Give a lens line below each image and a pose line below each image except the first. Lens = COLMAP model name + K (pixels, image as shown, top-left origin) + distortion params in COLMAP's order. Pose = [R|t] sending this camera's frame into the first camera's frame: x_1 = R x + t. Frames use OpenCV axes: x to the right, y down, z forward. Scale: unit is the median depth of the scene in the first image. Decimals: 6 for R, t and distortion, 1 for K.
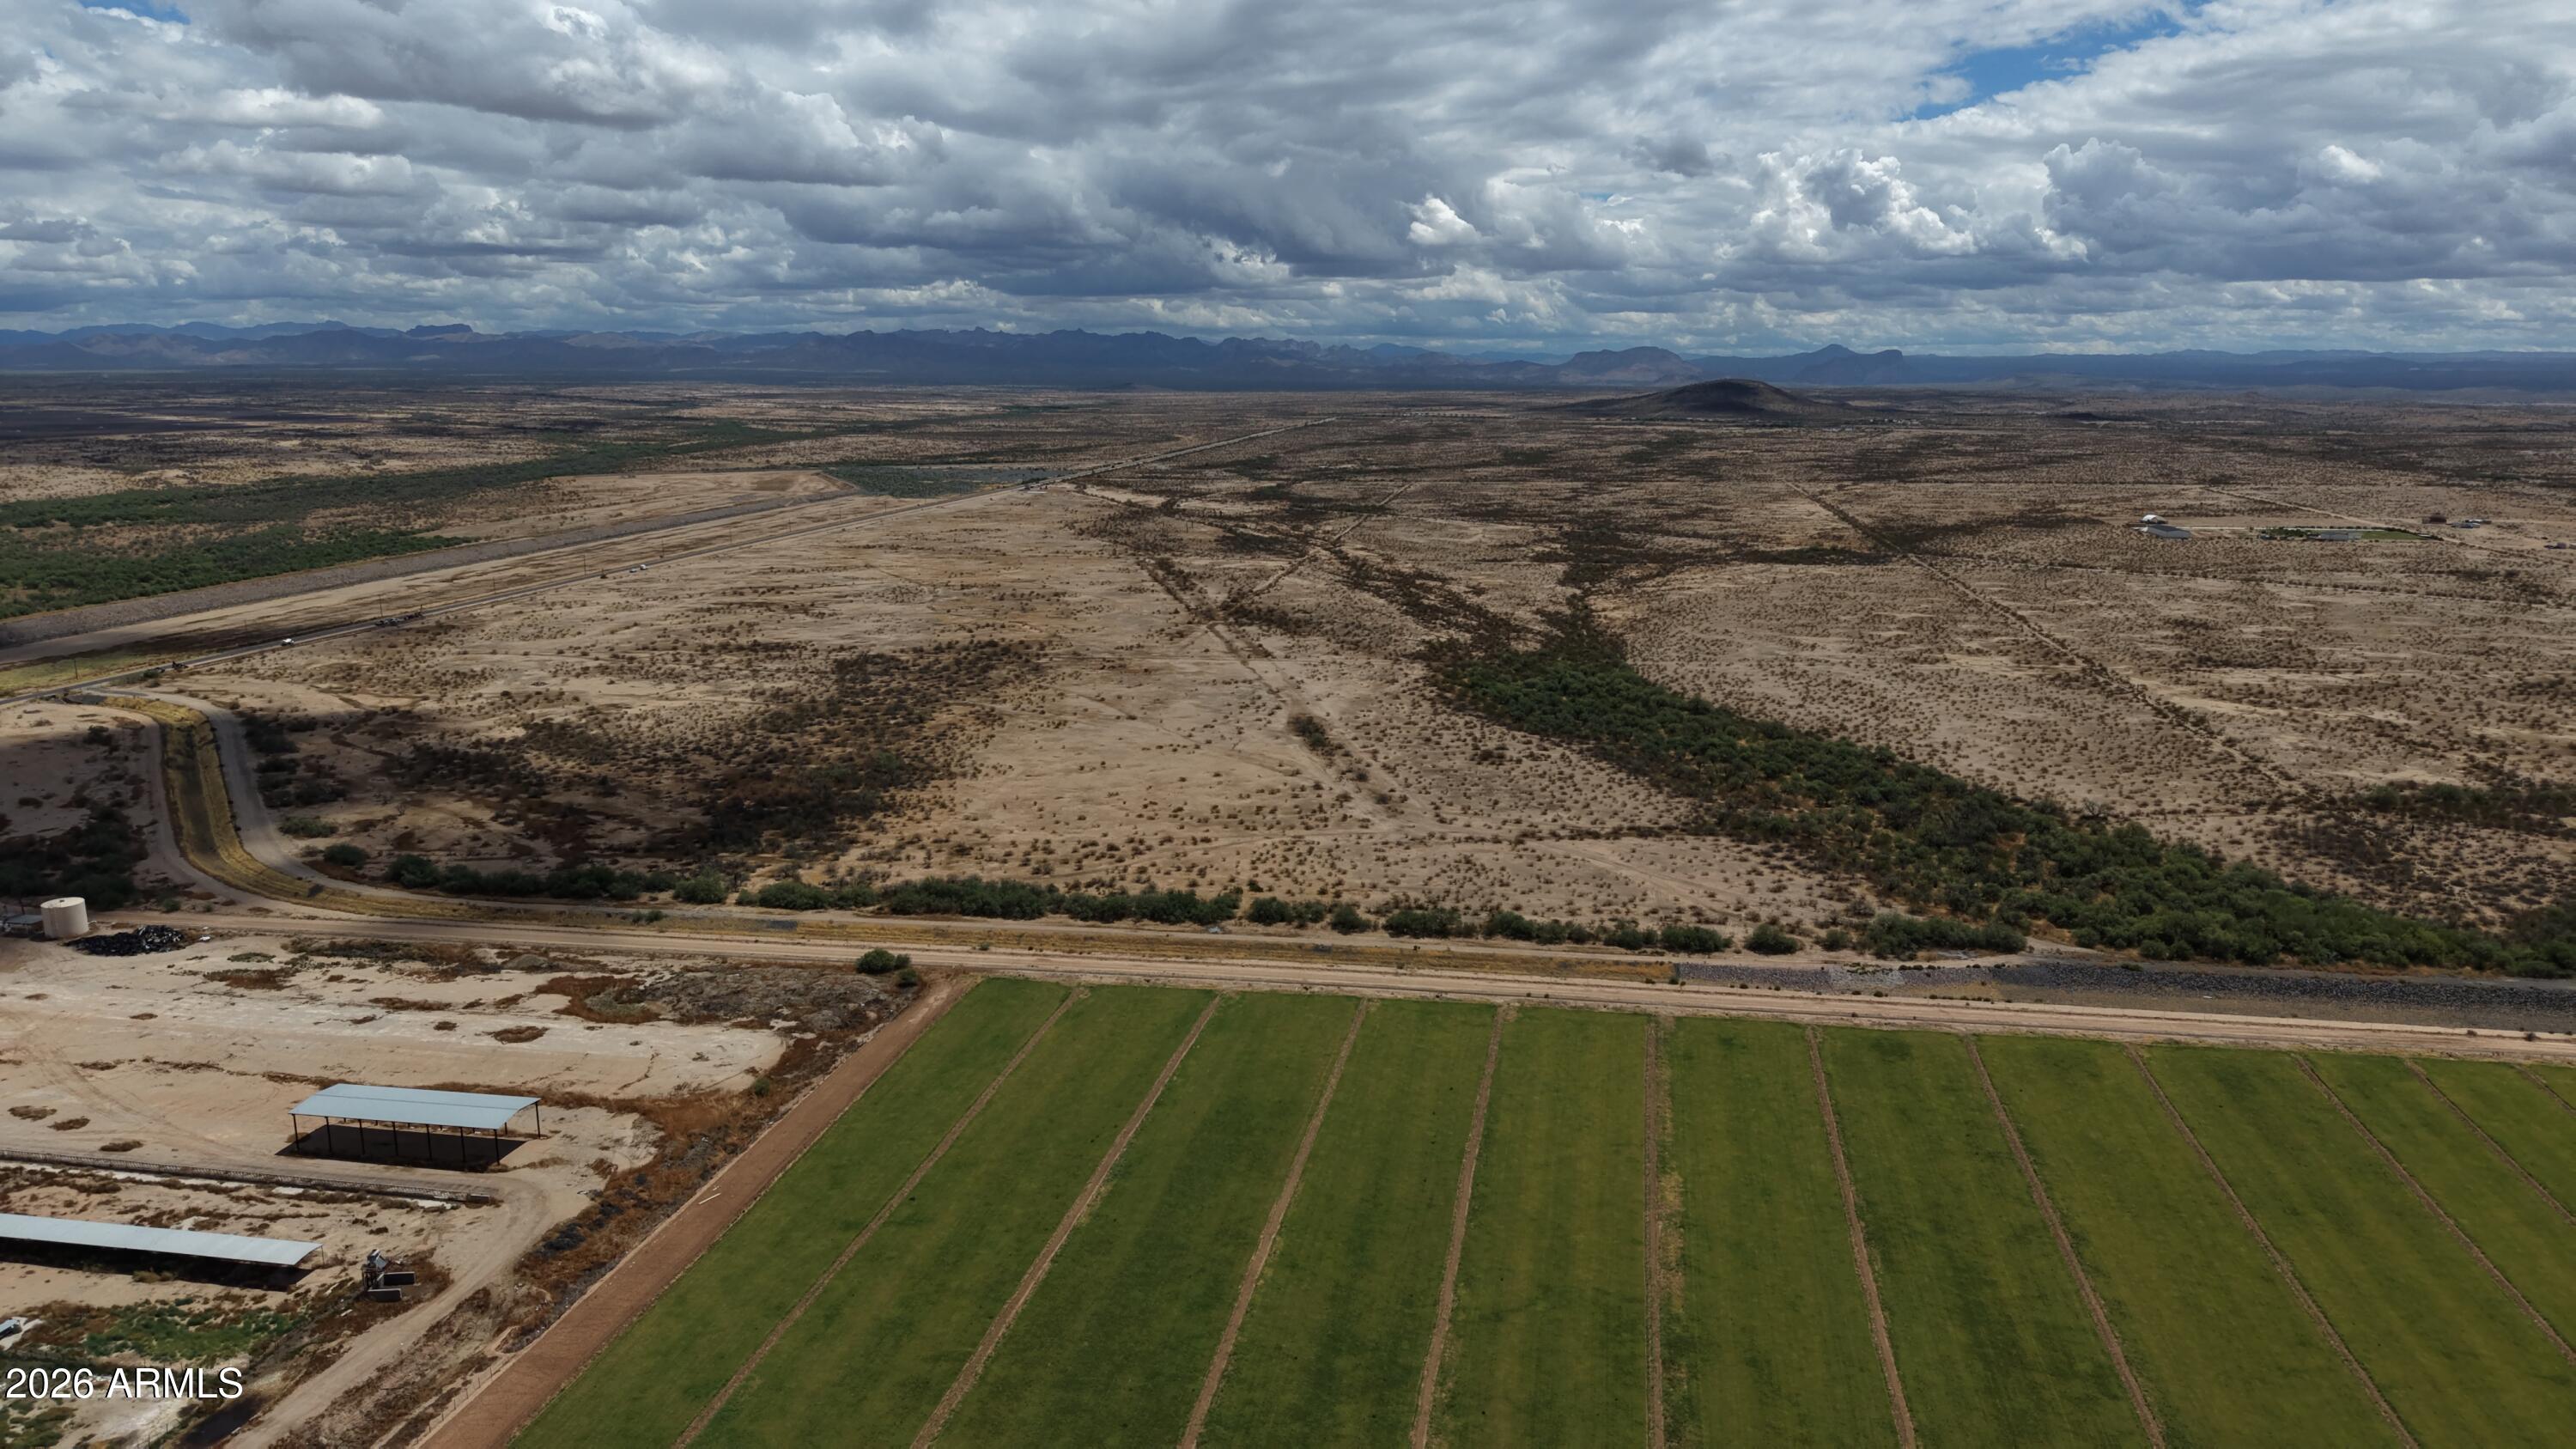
lens RADIAL K [[1733.7, 0, 1288.0], [0, 1733.7, 724.5], [0, 0, 1]] dist [0.040952, -0.043666]
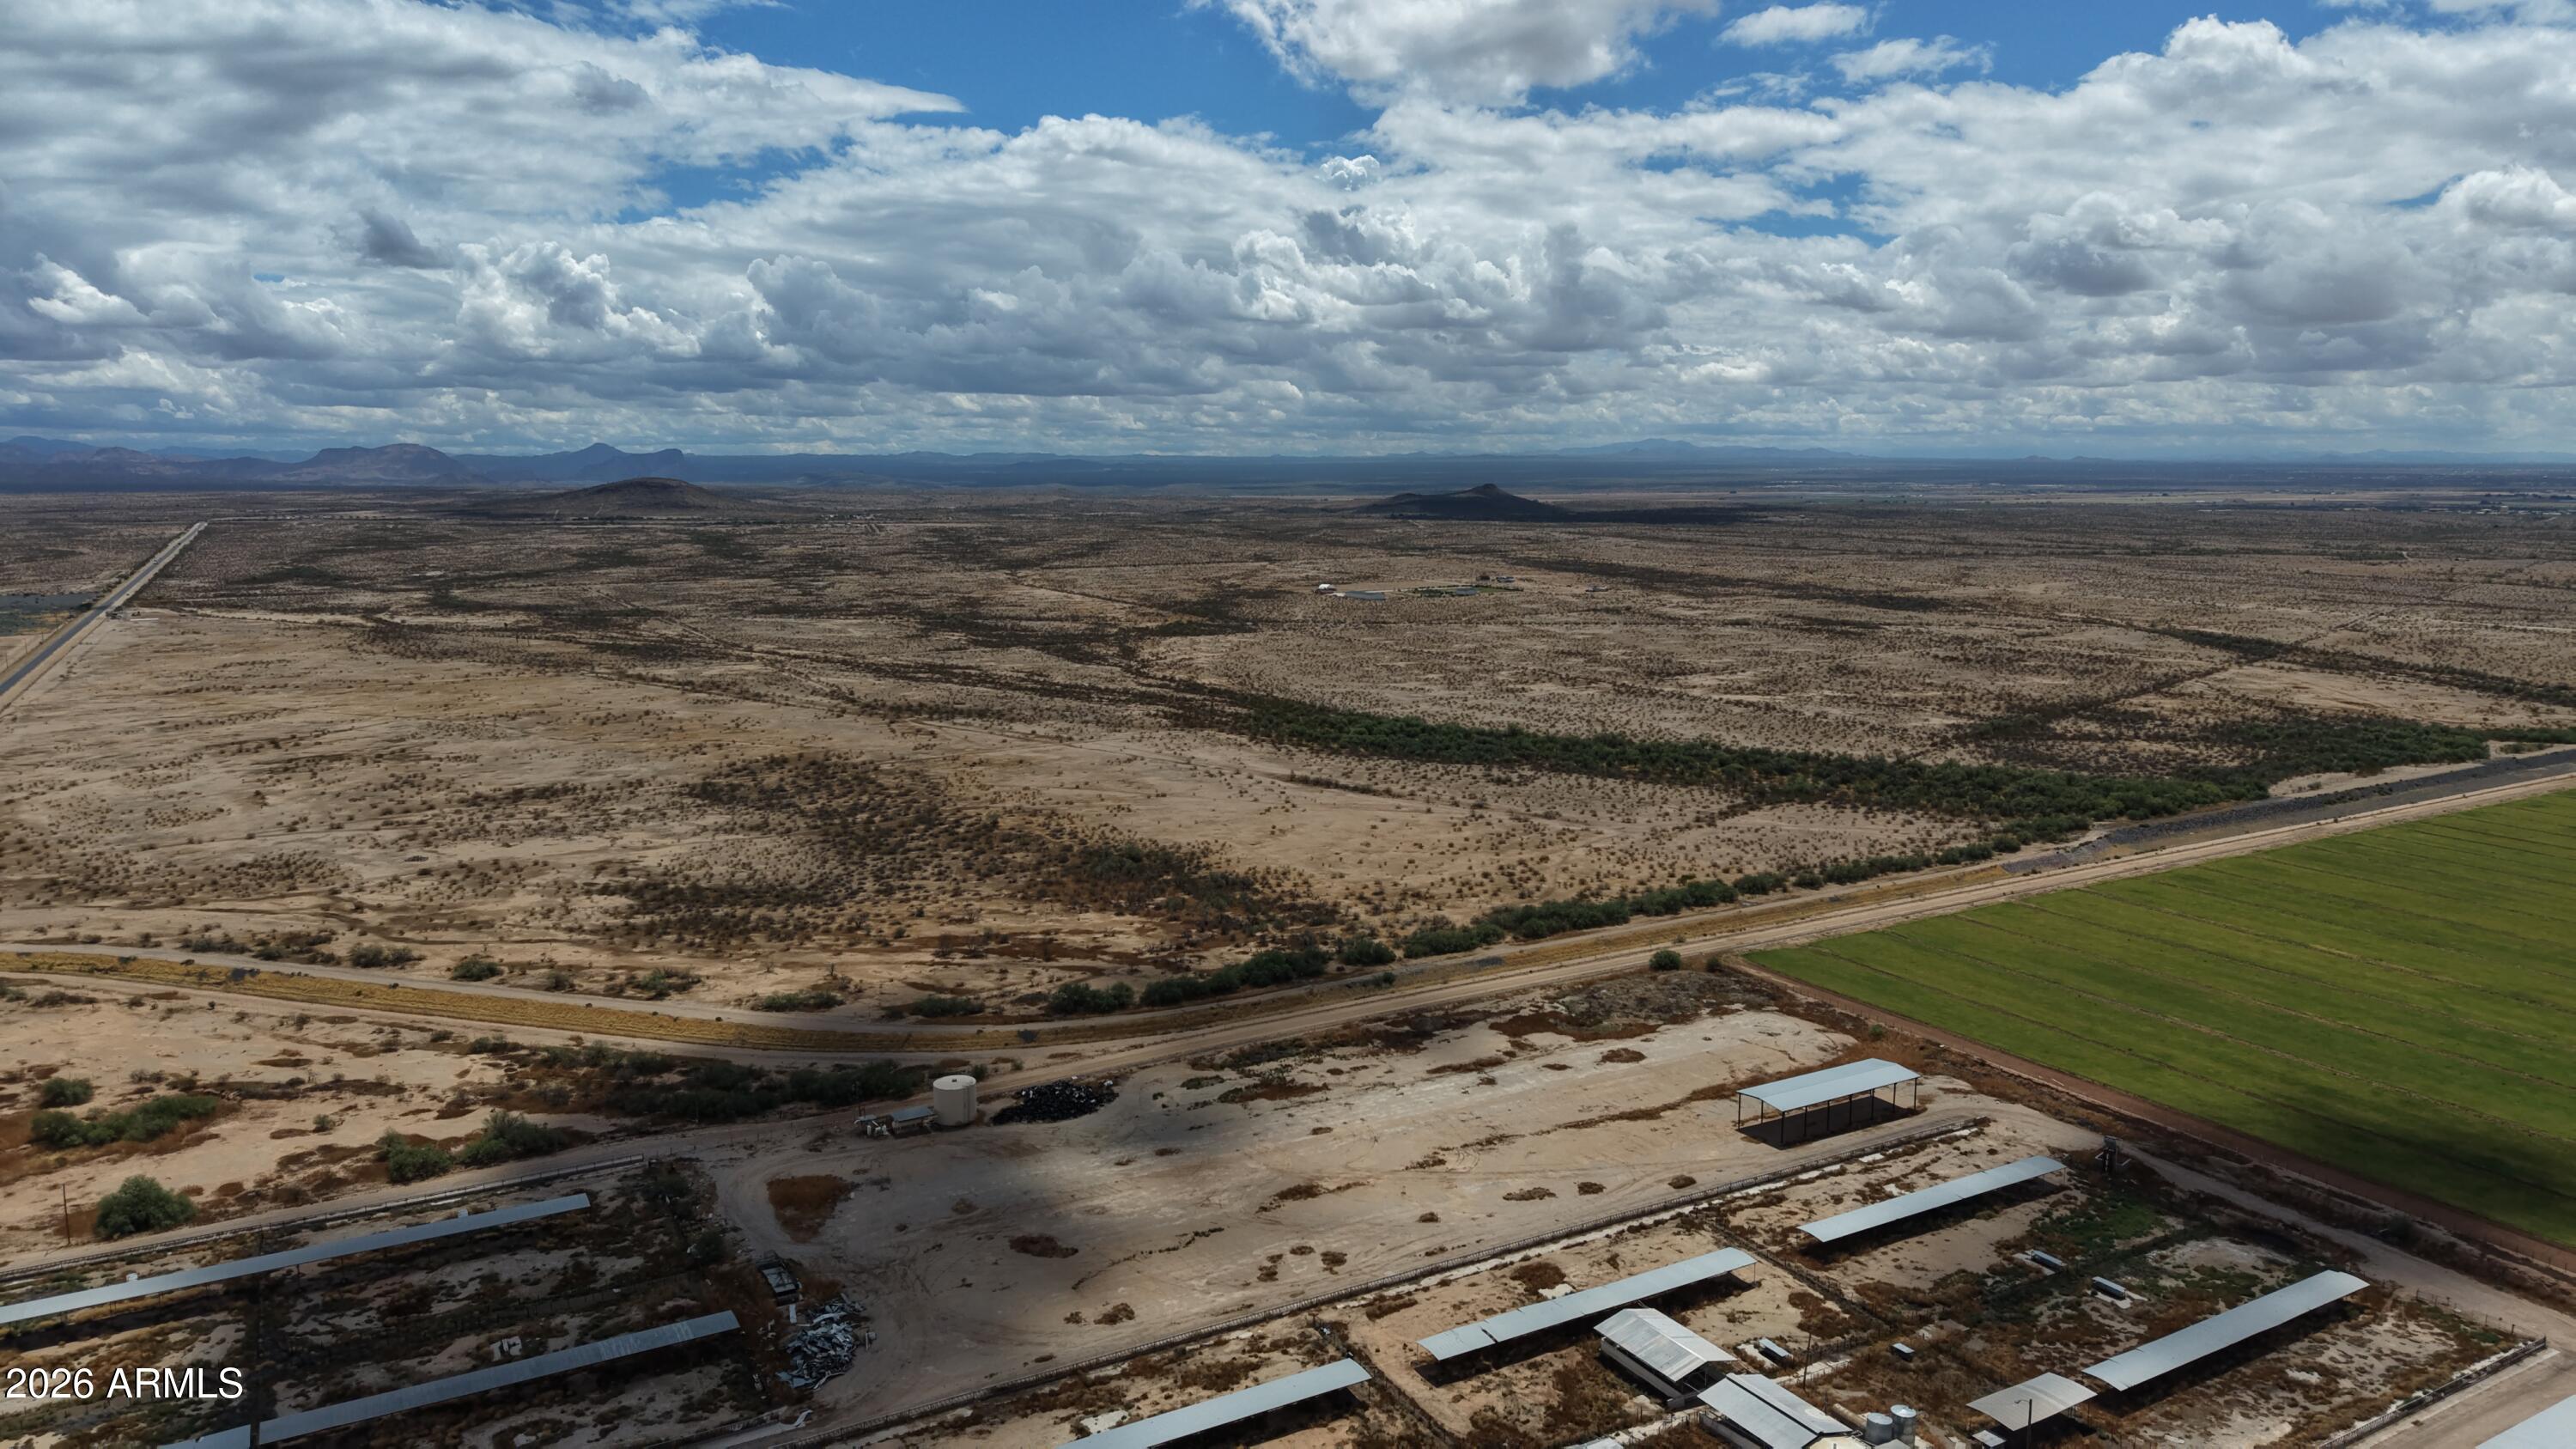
lens RADIAL K [[1764.8, 0, 1293.4], [0, 1764.8, 595.6], [0, 0, 1]] dist [0.064181, -0.146511]
pose [[0.762257, -0.047683, 0.645516, -1.152146], [0.130343, 0.988161, -0.080922, -0.040628], [-0.634015, 0.145822, 0.759448, 0.210874]]
